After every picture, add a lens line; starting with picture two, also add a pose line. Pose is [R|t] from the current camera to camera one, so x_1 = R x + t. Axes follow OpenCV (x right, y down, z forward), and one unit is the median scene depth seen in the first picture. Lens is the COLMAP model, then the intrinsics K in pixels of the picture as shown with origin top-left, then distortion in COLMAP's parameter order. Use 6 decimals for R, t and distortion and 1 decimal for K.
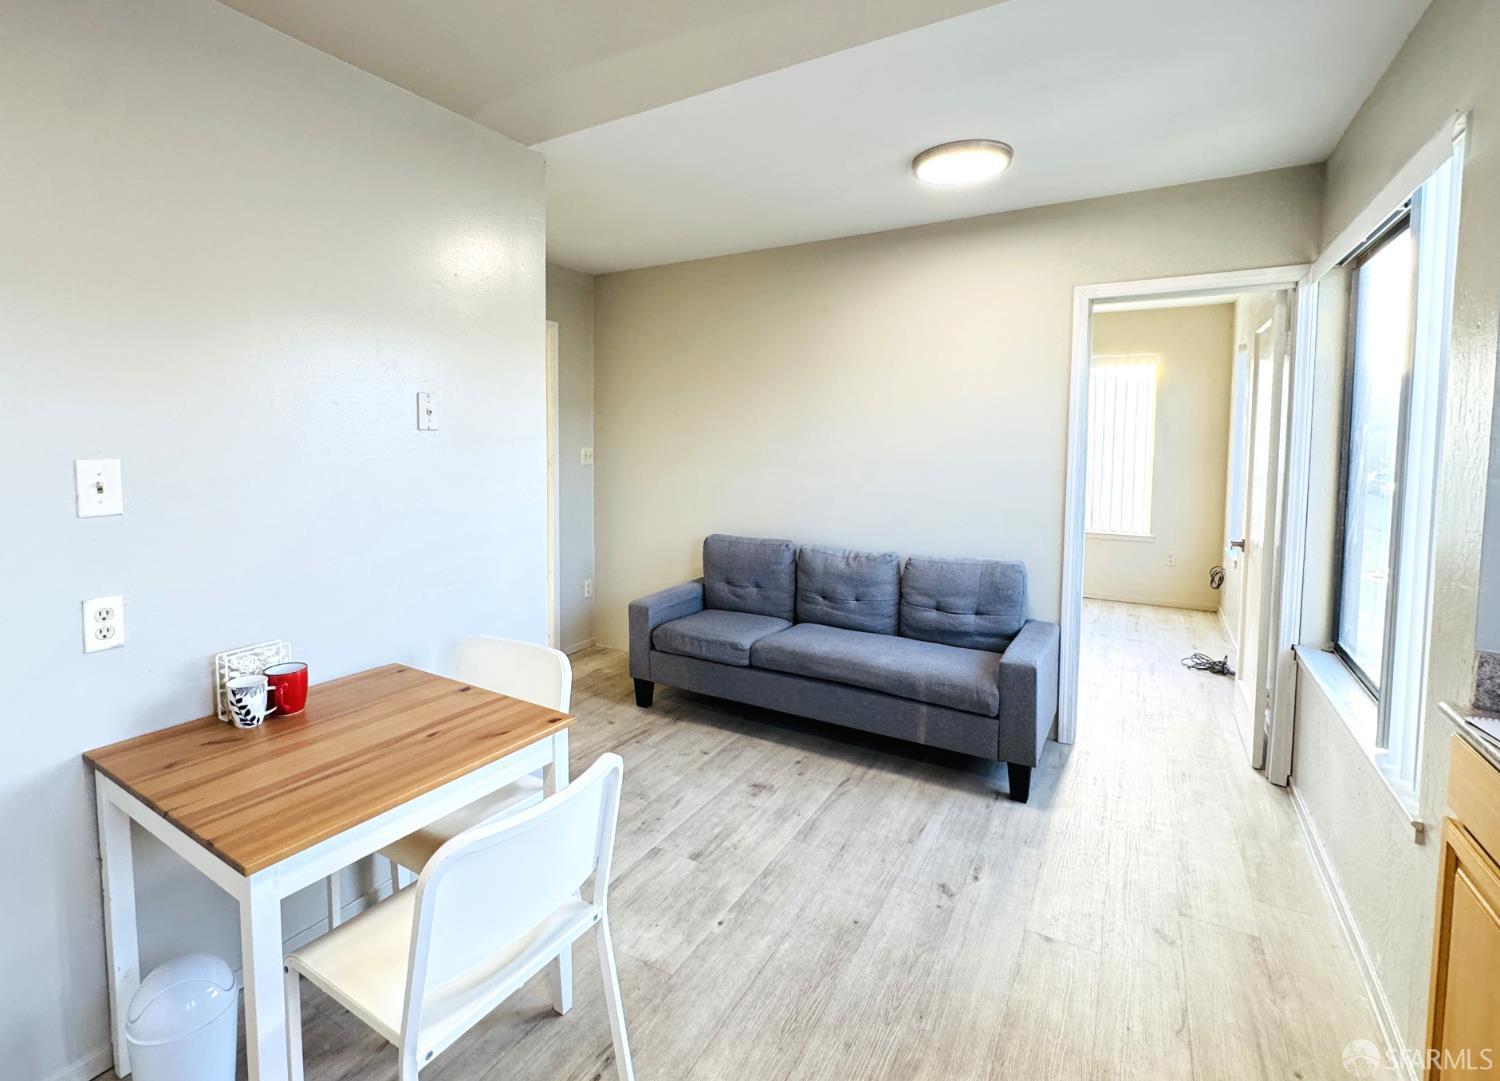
lens RADIAL K [[675.5, 0, 730.5], [0, 675.5, 478.7], [0, 0, 1]] dist [-0.000594, -0.000160]
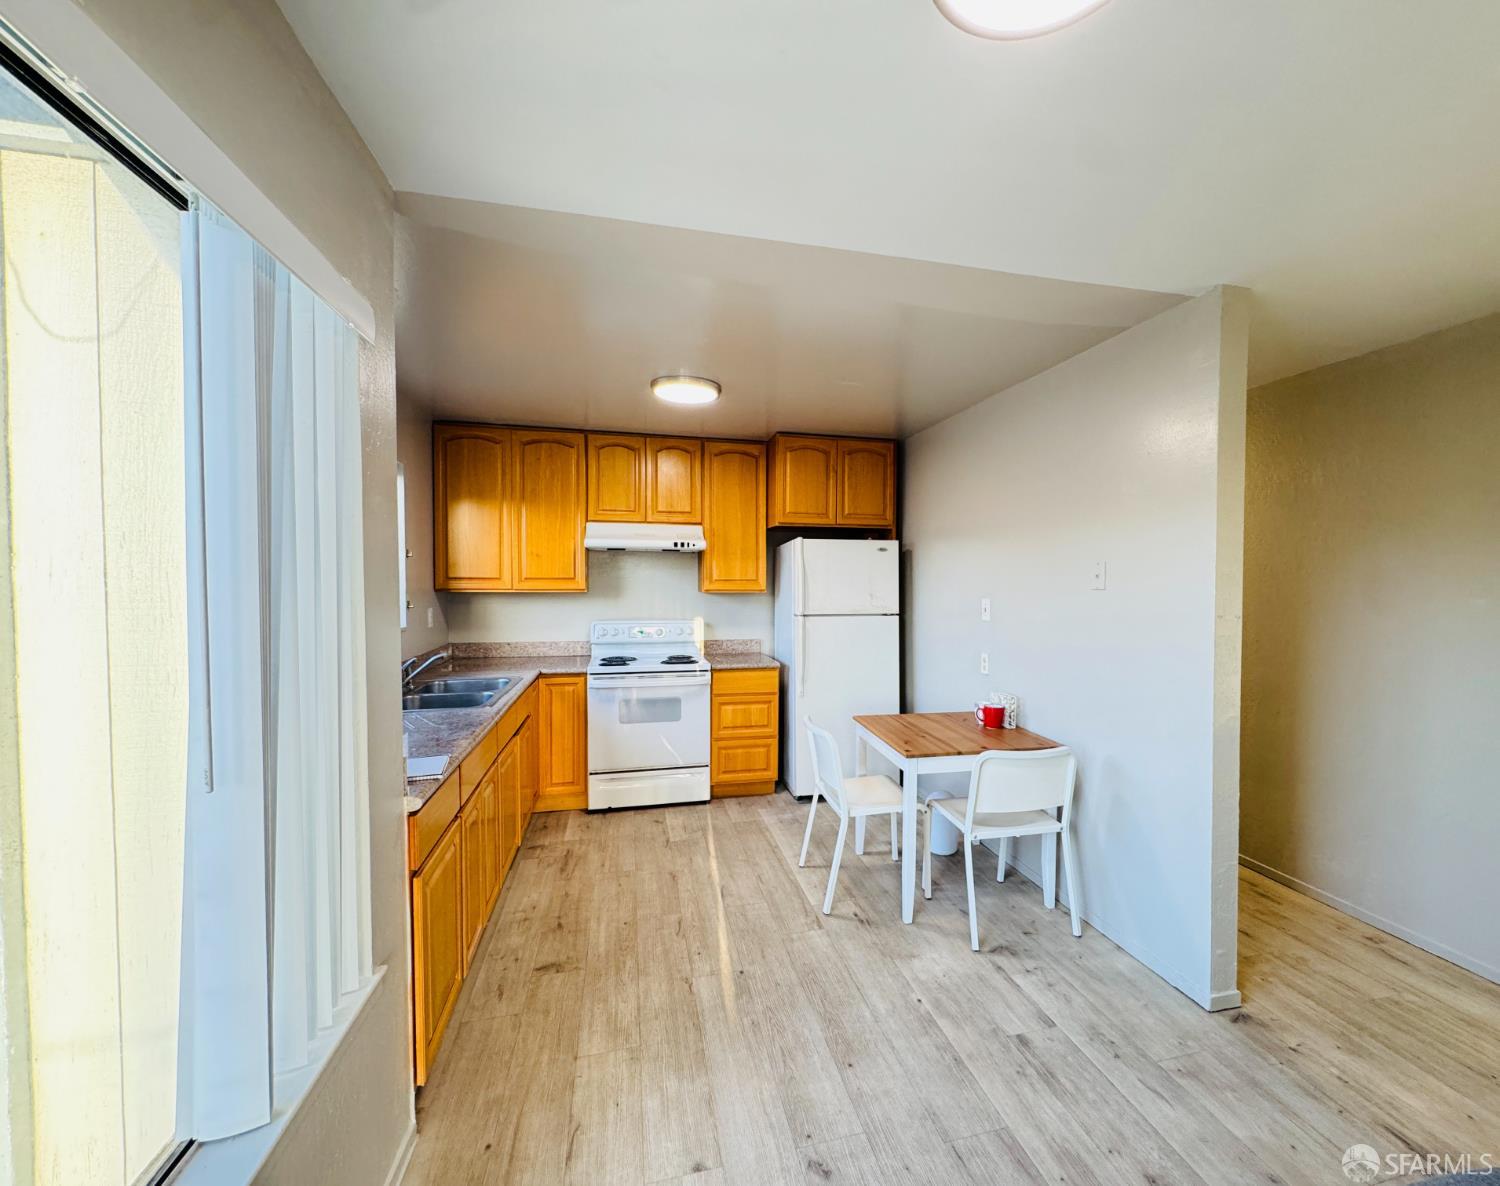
lens RADIAL K [[579.3, 0, 751.8], [0, 579.3, 592.1], [0, 0, 1]] dist [0.000556, 0.000031]
pose [[-0.729113, 0.010774, -0.684308, 0.907765], [-0.047183, 0.996706, 0.065964, -0.118484], [0.682765, 0.080383, -0.726203, 1.503575]]
